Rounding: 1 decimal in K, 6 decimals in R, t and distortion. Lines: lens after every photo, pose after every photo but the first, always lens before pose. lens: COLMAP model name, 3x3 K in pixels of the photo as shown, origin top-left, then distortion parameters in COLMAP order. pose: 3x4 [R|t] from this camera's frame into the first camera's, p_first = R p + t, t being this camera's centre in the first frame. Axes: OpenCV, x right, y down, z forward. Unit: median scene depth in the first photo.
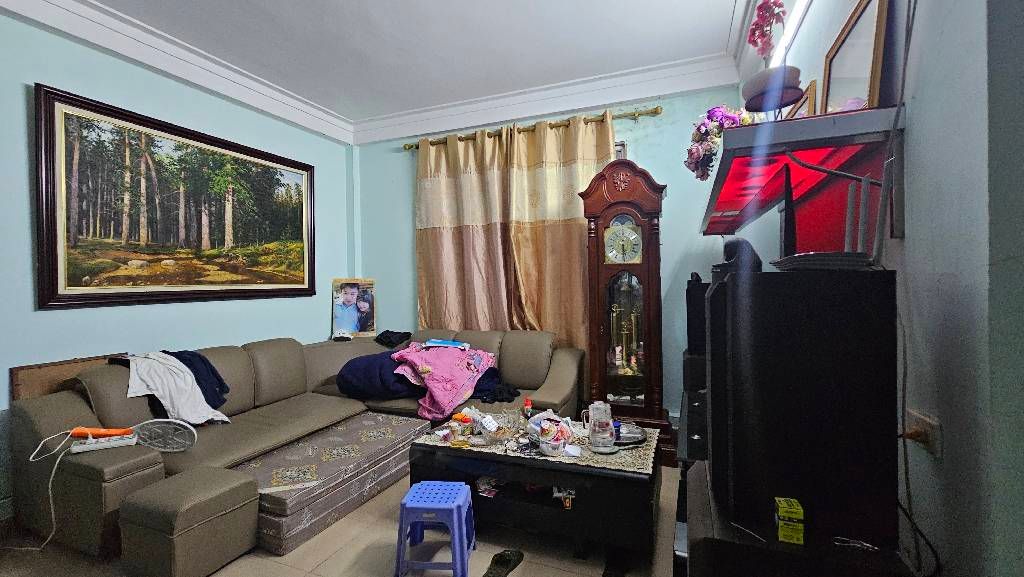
lens RADIAL K [[419.2, 0, 518.2], [0, 419.2, 284.4], [0, 0, 1]] dist [0.000777, 0.000171]
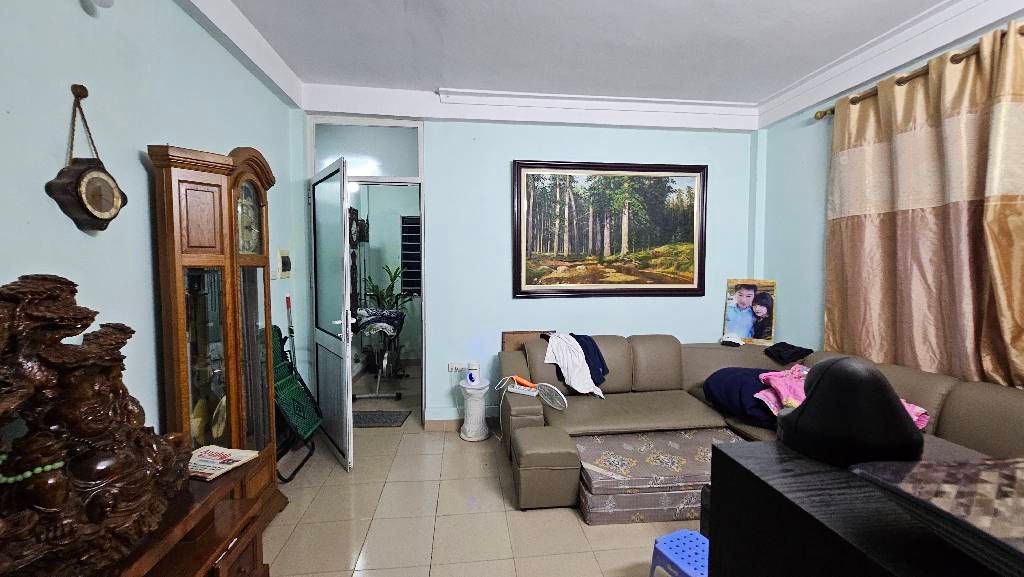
lens RADIAL K [[419.2, 0, 518.2], [0, 419.2, 284.4], [0, 0, 1]] dist [0.000777, 0.000171]
pose [[0.478884, 0.053245, -0.876262, 0.213381], [-0.013698, 0.998491, 0.053186, -0.058011], [0.877771, -0.013467, 0.478891, 0.158585]]
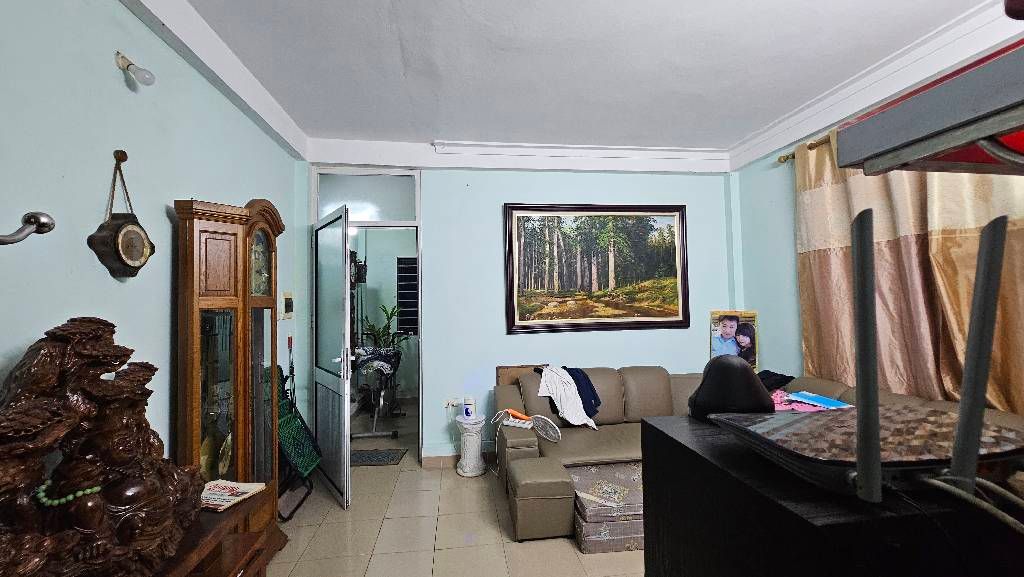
lens RADIAL K [[419.2, 0, 518.2], [0, 419.2, 284.4], [0, 0, 1]] dist [0.000777, 0.000171]
pose [[0.491497, -0.035127, -0.870170, 0.262507], [0.007239, 0.999316, -0.036252, -0.055849], [0.870849, 0.011519, 0.491416, 0.135570]]
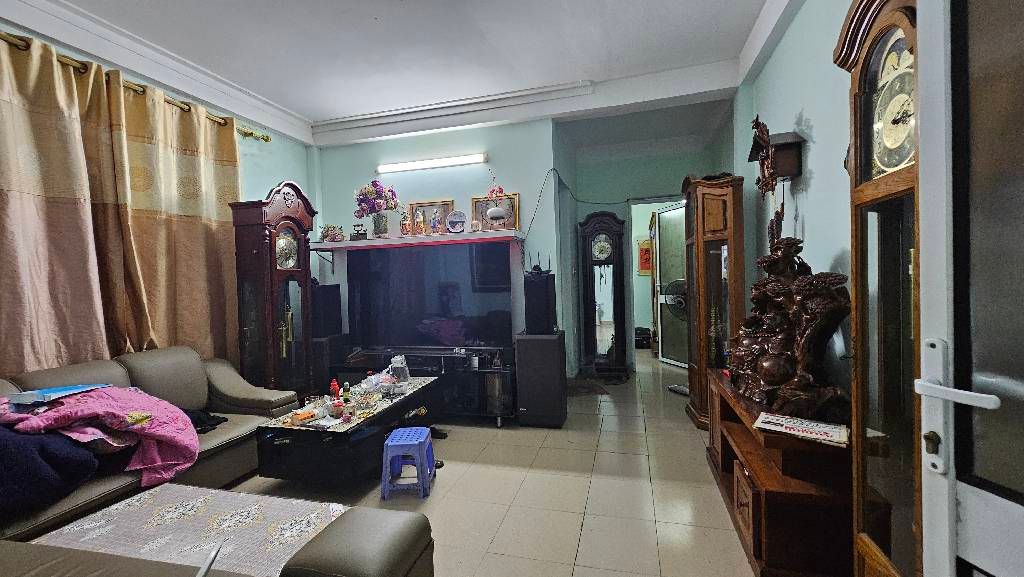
lens RADIAL K [[419.2, 0, 518.2], [0, 419.2, 284.4], [0, 0, 1]] dist [0.000777, 0.000171]
pose [[-0.108376, -0.003680, 0.994103, -0.917805], [0.037942, 0.999249, 0.007835, 0.009970], [-0.993386, 0.038567, -0.108155, 0.448938]]
